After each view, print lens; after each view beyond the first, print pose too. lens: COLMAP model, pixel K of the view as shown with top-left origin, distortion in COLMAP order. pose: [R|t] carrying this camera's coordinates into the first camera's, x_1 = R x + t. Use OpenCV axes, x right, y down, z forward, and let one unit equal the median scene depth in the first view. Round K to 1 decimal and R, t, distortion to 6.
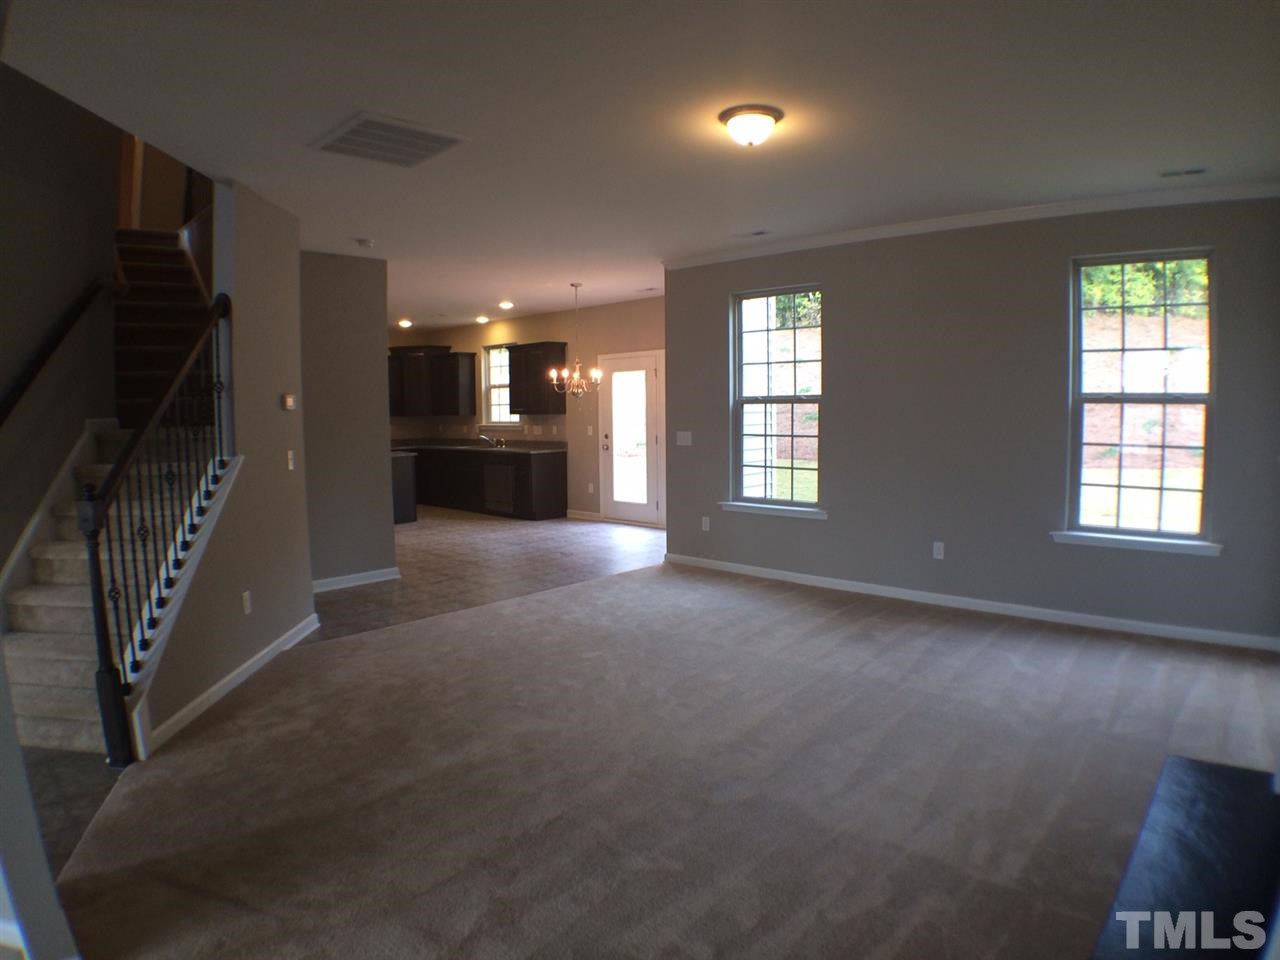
lens RADIAL K [[763.9, 0, 635.9], [0, 763.9, 472.7], [0, 0, 1]] dist [-0.167998, 0.023781]
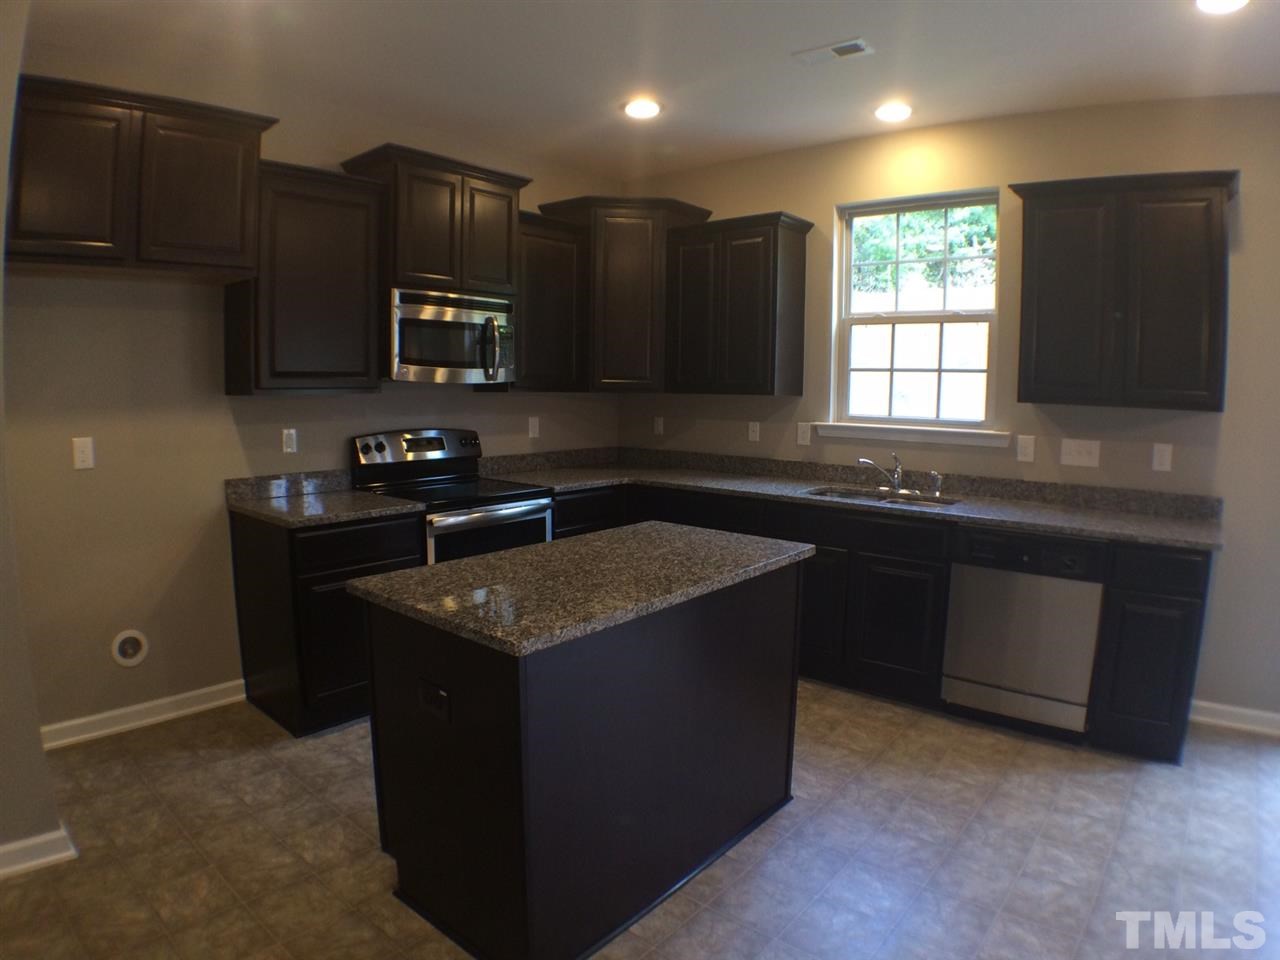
lens RADIAL K [[763.9, 0, 635.9], [0, 763.9, 472.7], [0, 0, 1]] dist [-0.167998, 0.023781]
pose [[0.998429, 0.017837, 0.053124, -0.330287], [-0.019421, 0.999377, 0.029461, -0.051730], [-0.052565, -0.030446, 0.998153, 0.686011]]
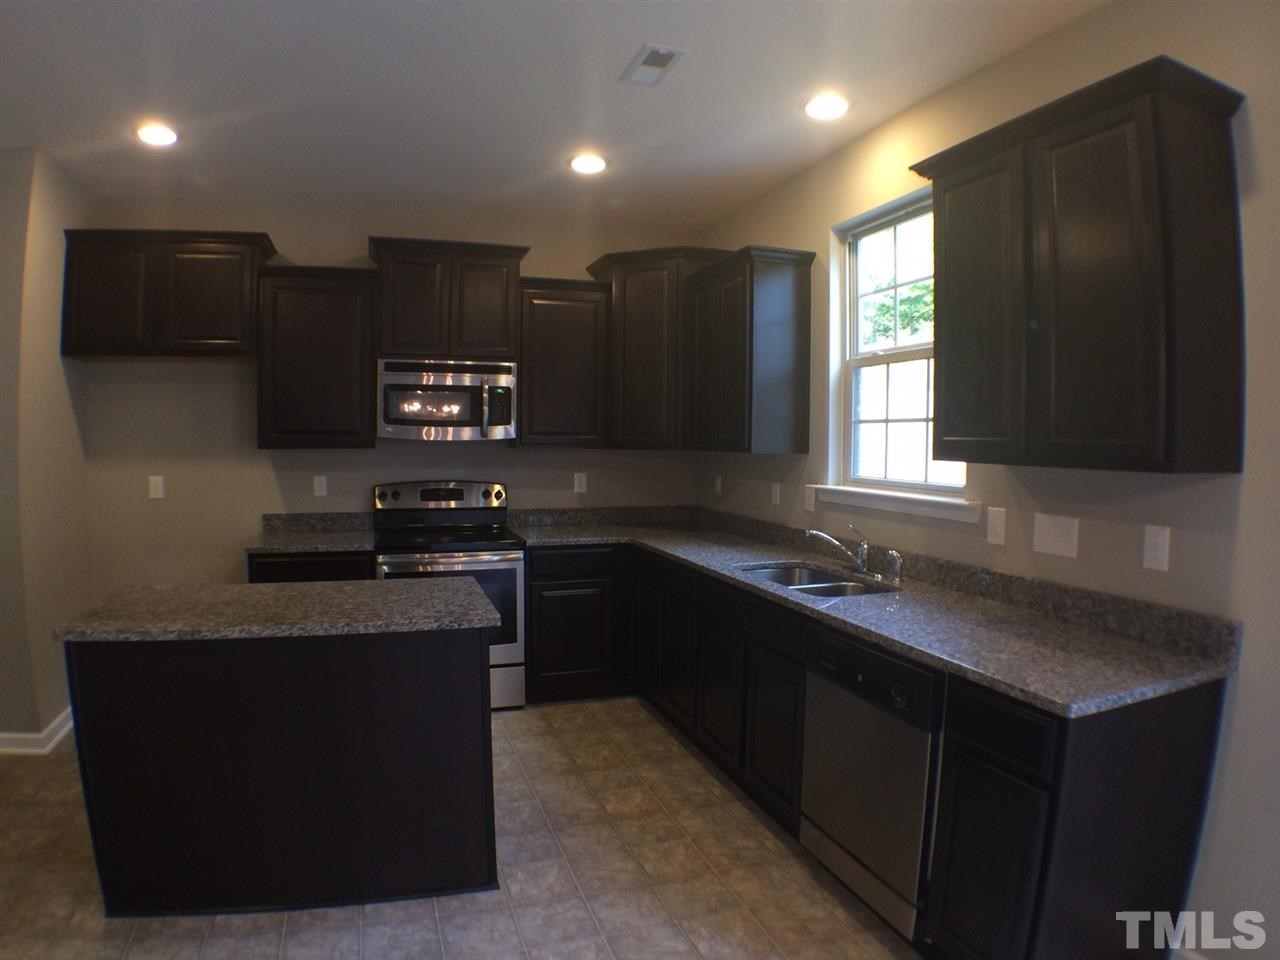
lens RADIAL K [[767.7, 0, 655.7], [0, 767.7, 474.4], [0, 0, 1]] dist [-0.153672, 0.001095]
pose [[0.886673, 0.041877, -0.460497, -0.130923], [-0.058409, 0.998057, -0.021704, -0.060946], [0.458694, 0.046141, 0.887396, 0.742347]]
